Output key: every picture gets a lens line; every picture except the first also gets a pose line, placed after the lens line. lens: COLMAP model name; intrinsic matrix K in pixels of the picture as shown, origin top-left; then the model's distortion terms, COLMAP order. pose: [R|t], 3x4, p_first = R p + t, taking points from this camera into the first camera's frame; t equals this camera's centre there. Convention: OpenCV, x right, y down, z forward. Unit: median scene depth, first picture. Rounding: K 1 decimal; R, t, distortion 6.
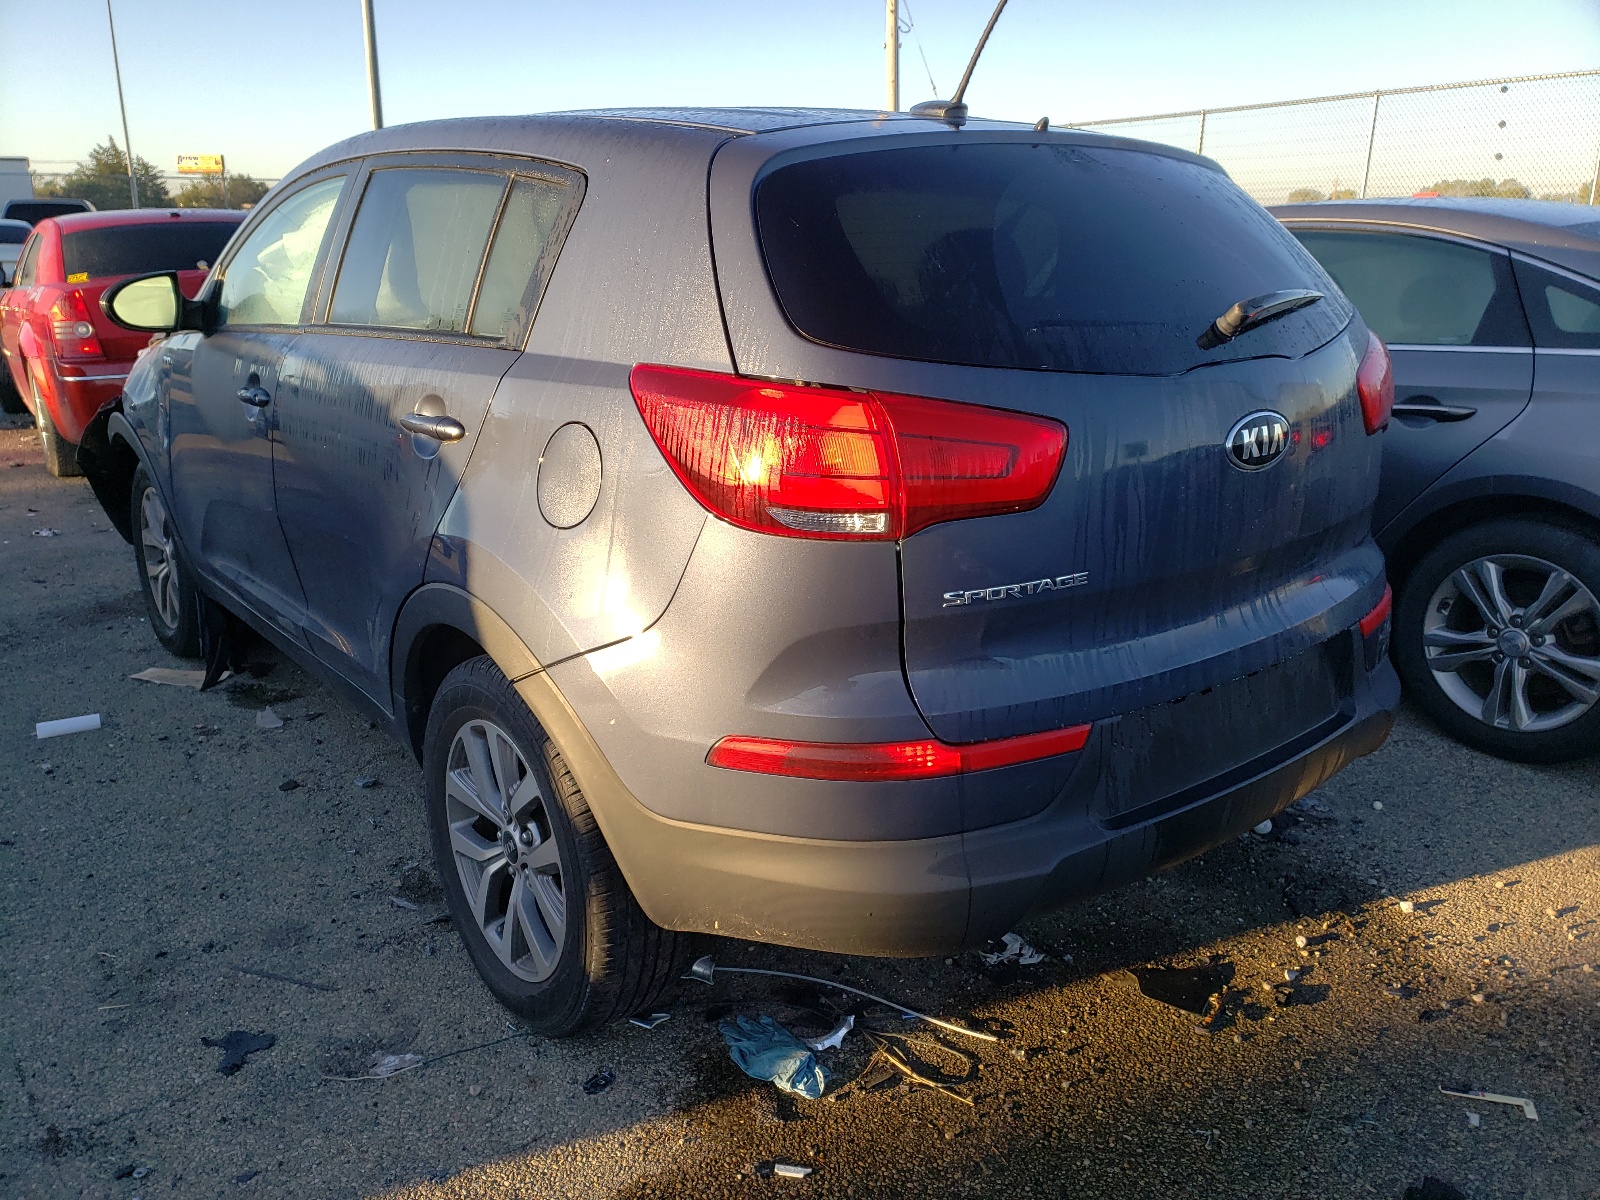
lens RADIAL K [[1286.2, 0, 804.0], [0, 1286.2, 628.9], [0, 0, 1]] dist [0.037462, 0.004048]
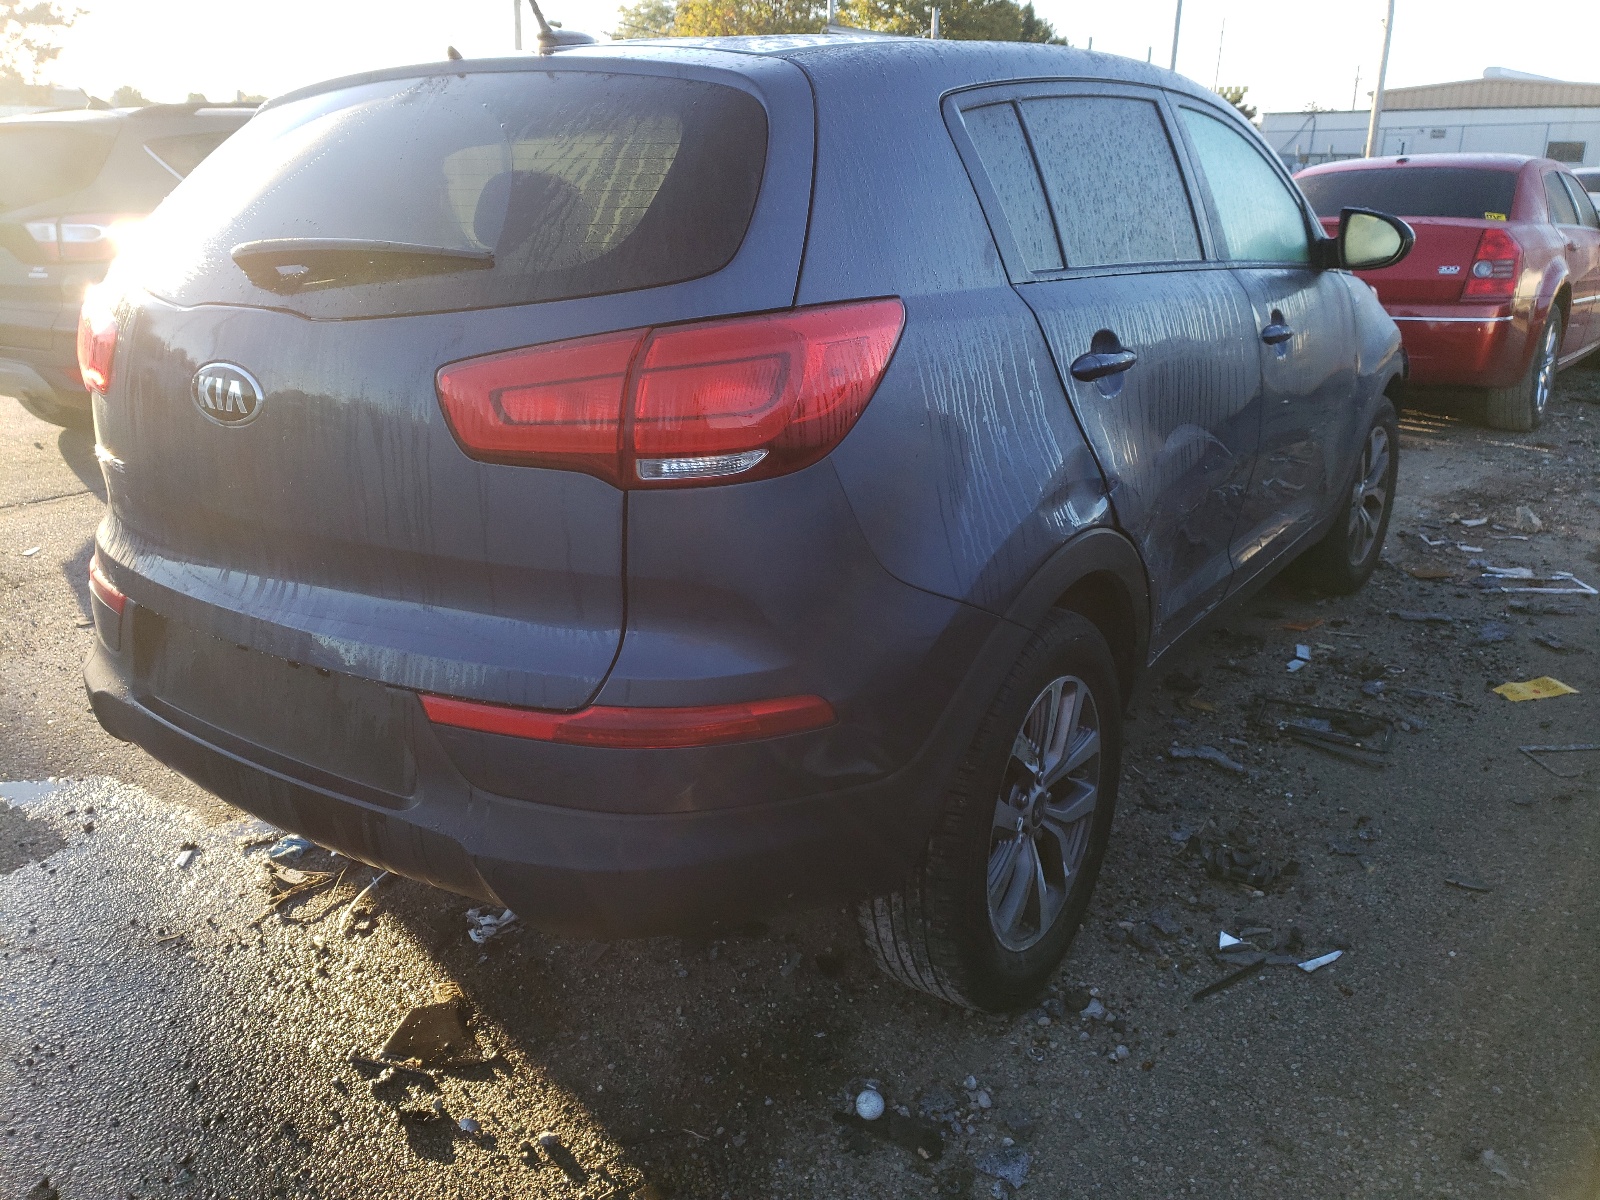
lens RADIAL K [[1286.2, 0, 804.0], [0, 1286.2, 628.9], [0, 0, 1]] dist [0.037462, 0.004048]
pose [[0.220154, 0.297476, -0.928999, 1.078267], [-0.267583, 0.934250, 0.235746, -0.252755], [0.938047, 0.196684, 0.285279, 0.934156]]
